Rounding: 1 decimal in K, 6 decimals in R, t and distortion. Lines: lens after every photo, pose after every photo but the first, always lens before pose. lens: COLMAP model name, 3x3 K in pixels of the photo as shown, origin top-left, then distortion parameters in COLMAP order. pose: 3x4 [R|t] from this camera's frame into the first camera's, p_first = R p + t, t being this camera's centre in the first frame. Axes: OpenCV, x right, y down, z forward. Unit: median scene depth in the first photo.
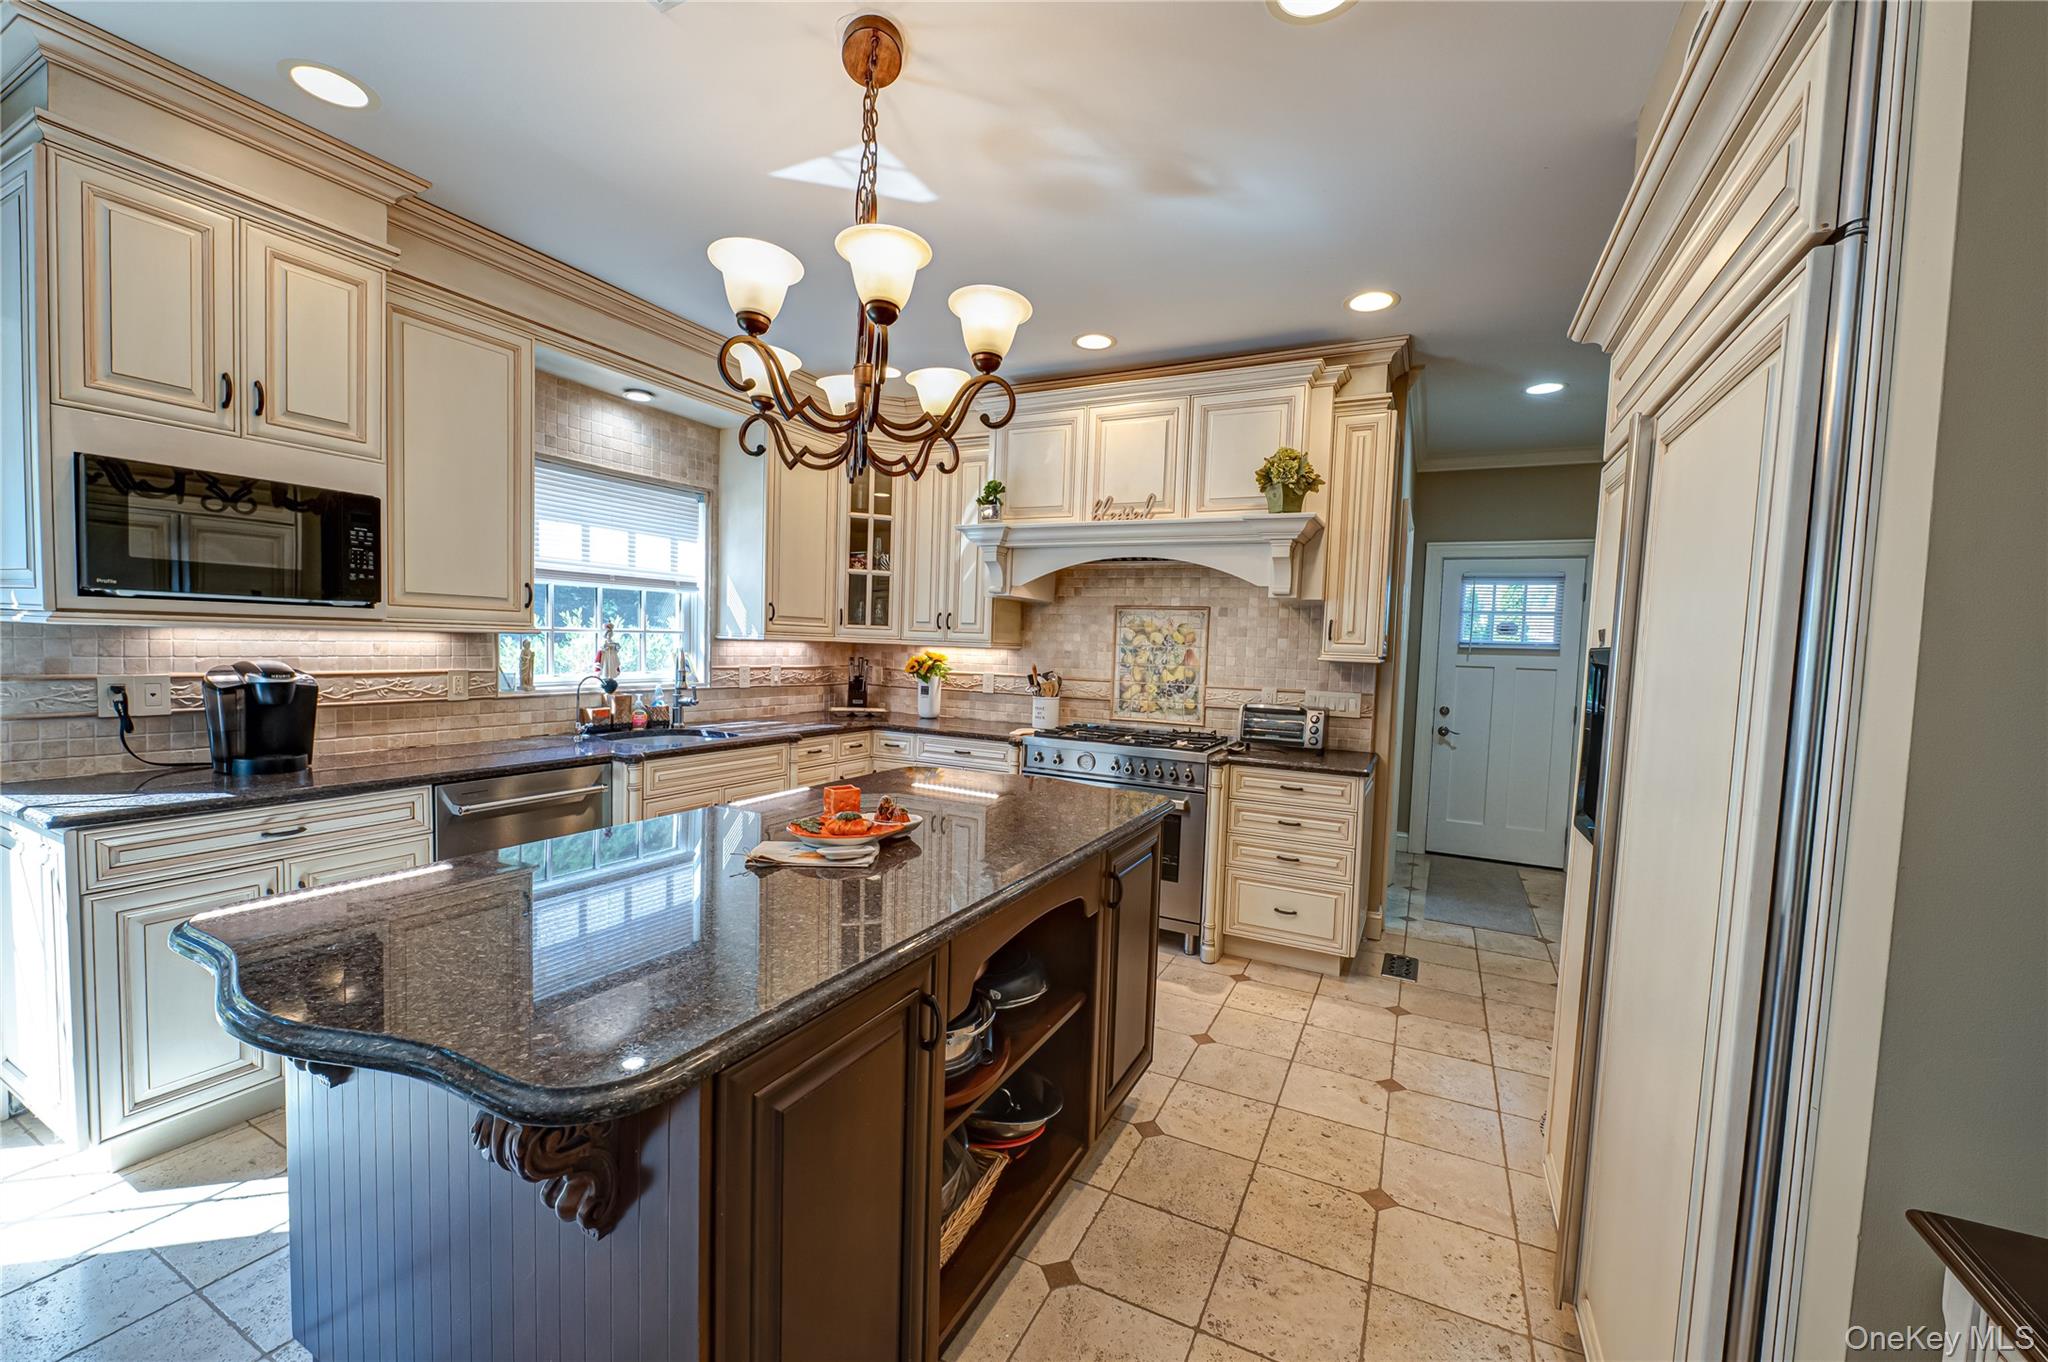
lens RADIAL K [[800.6, 0, 1033.4], [0, 800.6, 685.5], [0, 0, 1]] dist [-0.017933, -0.000559]
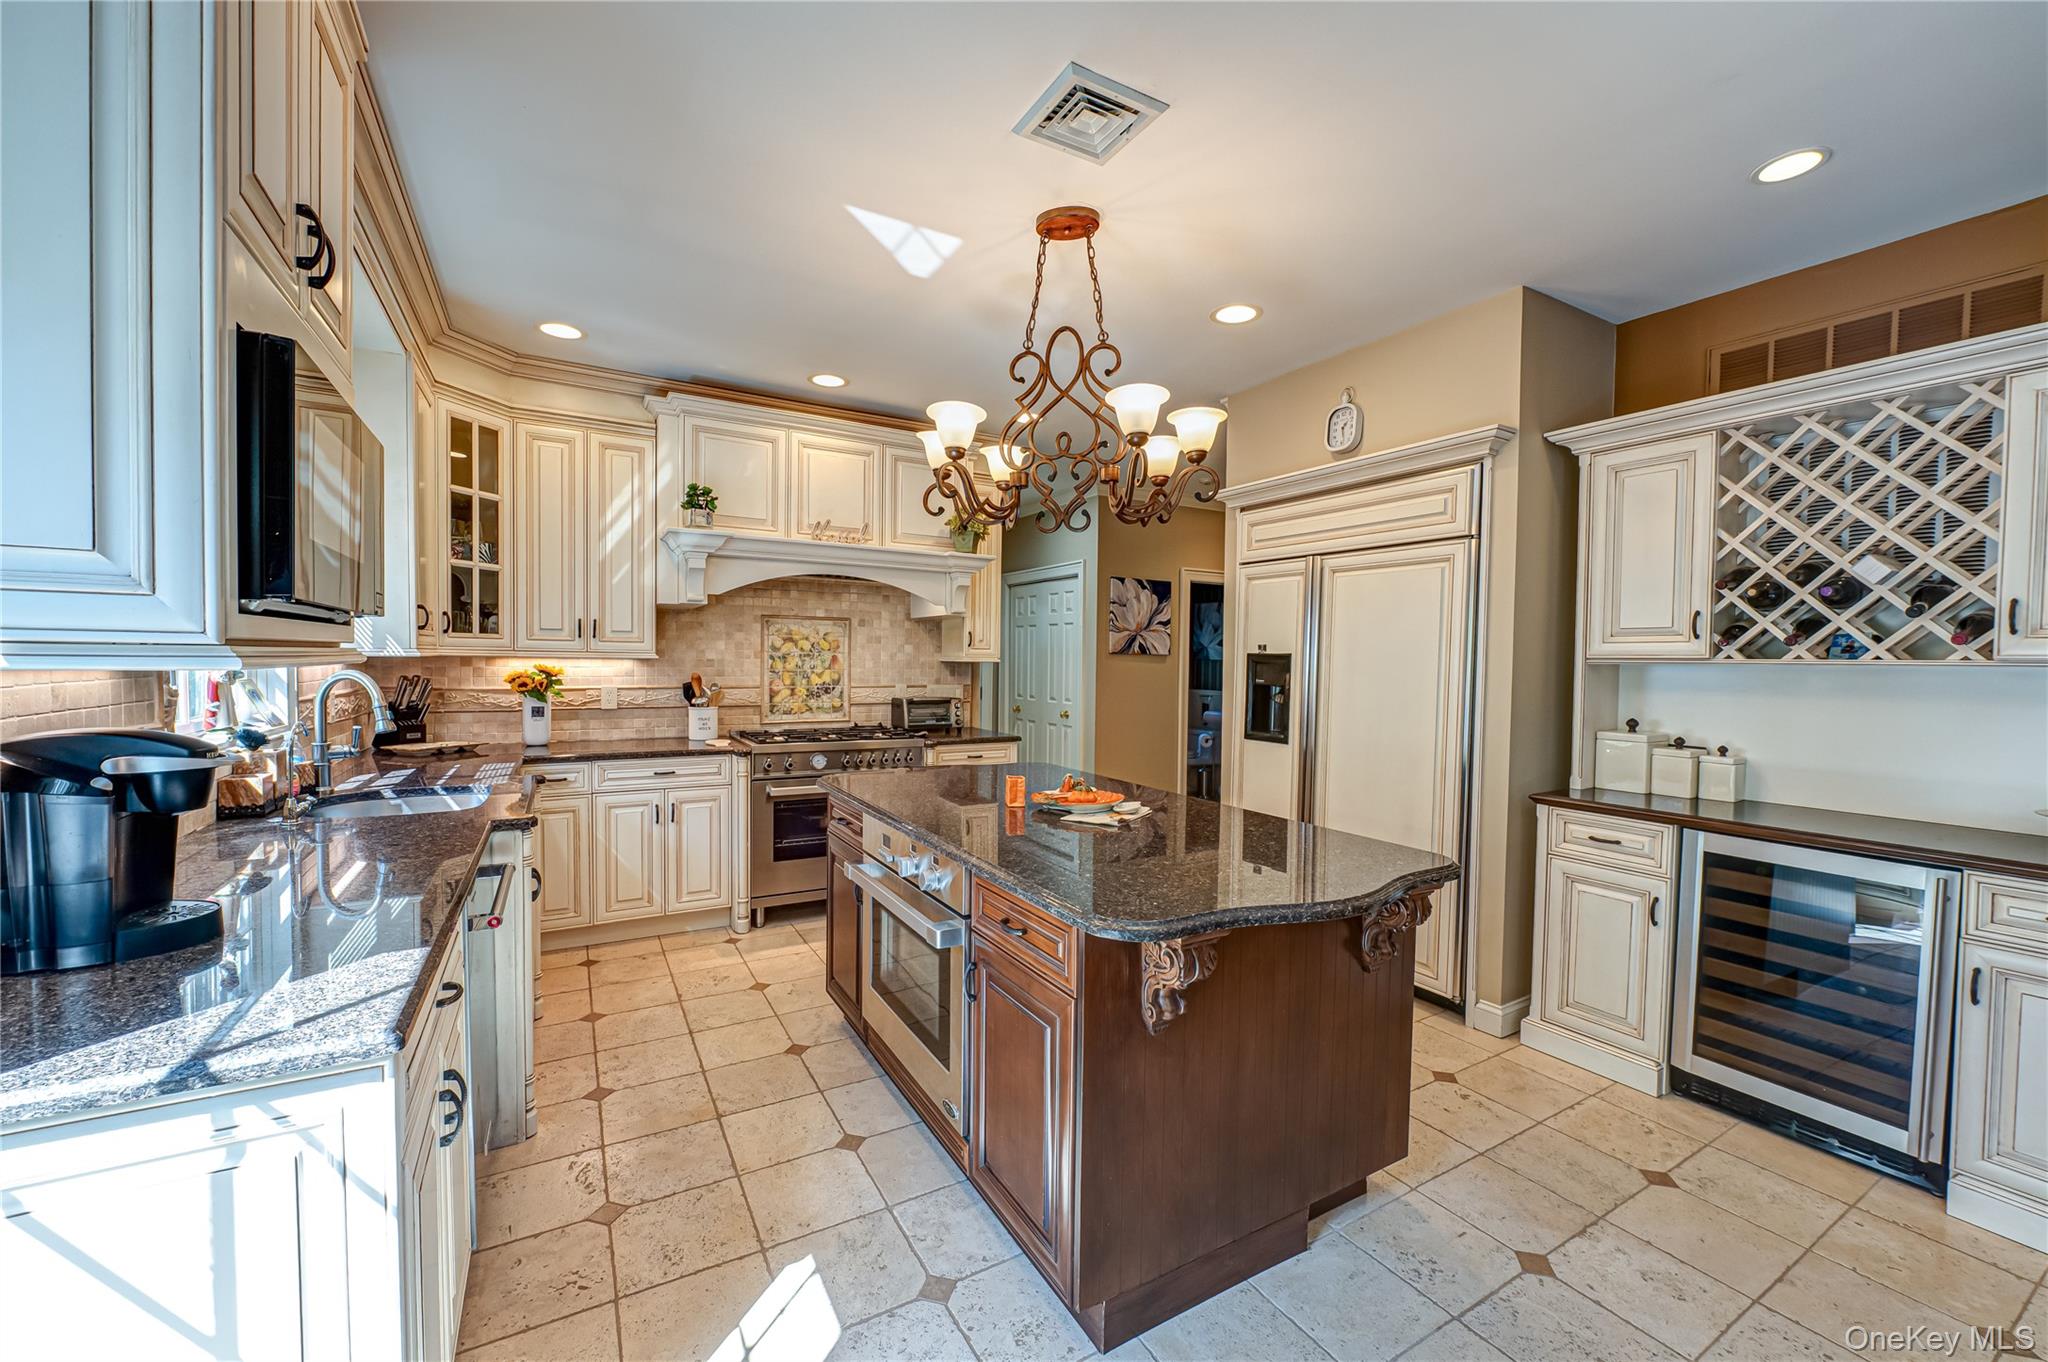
lens RADIAL K [[800.6, 0, 1023.4], [0, 800.6, 680.6], [0, 0, 1]] dist [-0.017933, -0.000559]
pose [[0.552592, -0.050181, 0.831940, -0.598412], [0.047840, 0.998450, 0.028449, -0.027921], [-0.832078, 0.024079, 0.554136, 0.143560]]
